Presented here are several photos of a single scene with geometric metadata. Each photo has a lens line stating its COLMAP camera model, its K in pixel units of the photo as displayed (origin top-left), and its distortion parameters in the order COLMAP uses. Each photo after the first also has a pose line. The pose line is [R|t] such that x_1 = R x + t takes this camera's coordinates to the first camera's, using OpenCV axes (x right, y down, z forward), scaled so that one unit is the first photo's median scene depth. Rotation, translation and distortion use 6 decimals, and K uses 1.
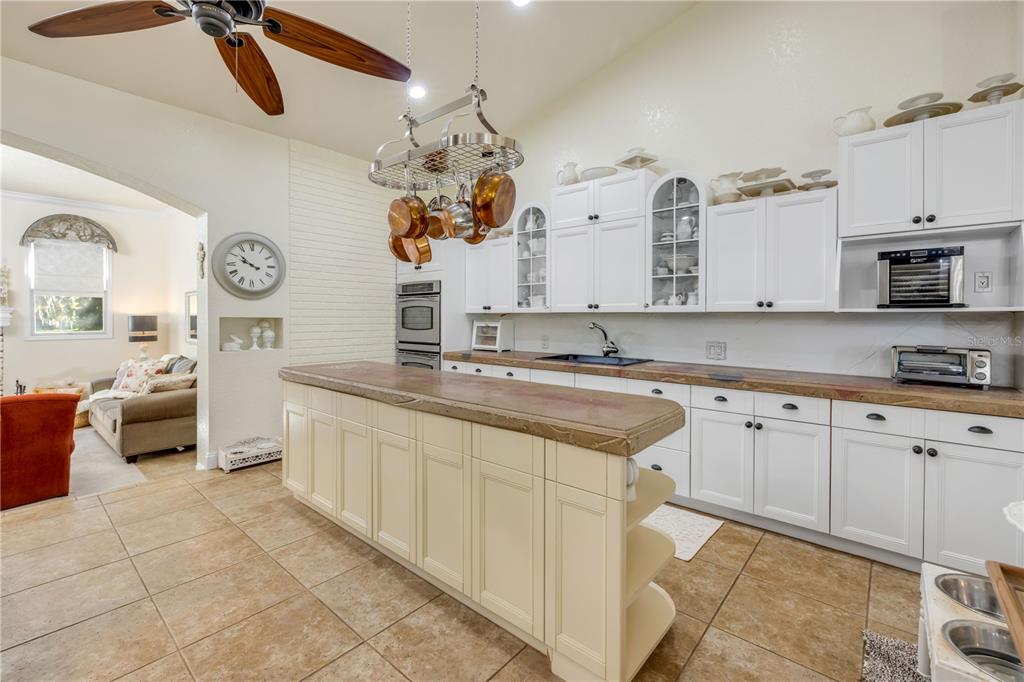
lens RADIAL K [[444.5, 0, 510.8], [0, 444.5, 321.7], [0, 0, 1]] dist [0.000700, 0.000053]
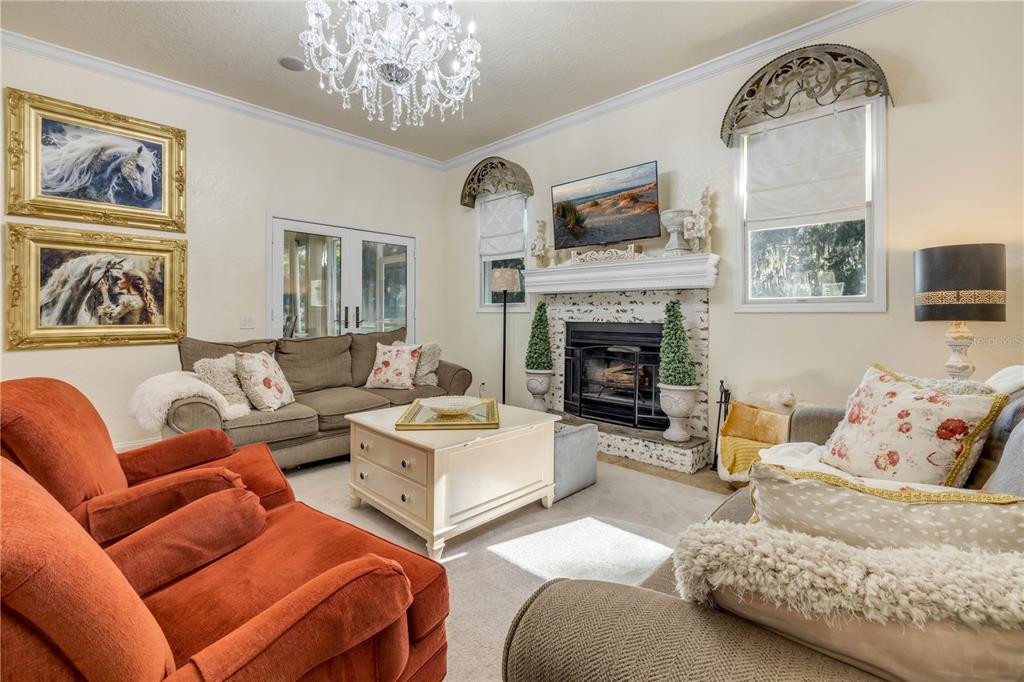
lens RADIAL K [[438.5, 0, 512.5], [0, 438.5, 310.3], [0, 0, 1]] dist [-0.000626, 0.000029]
pose [[-0.044487, -0.011592, -0.998943, -0.802082], [-0.011303, 0.999875, -0.011100, 0.076511], [0.998946, 0.010797, -0.044612, 1.145832]]
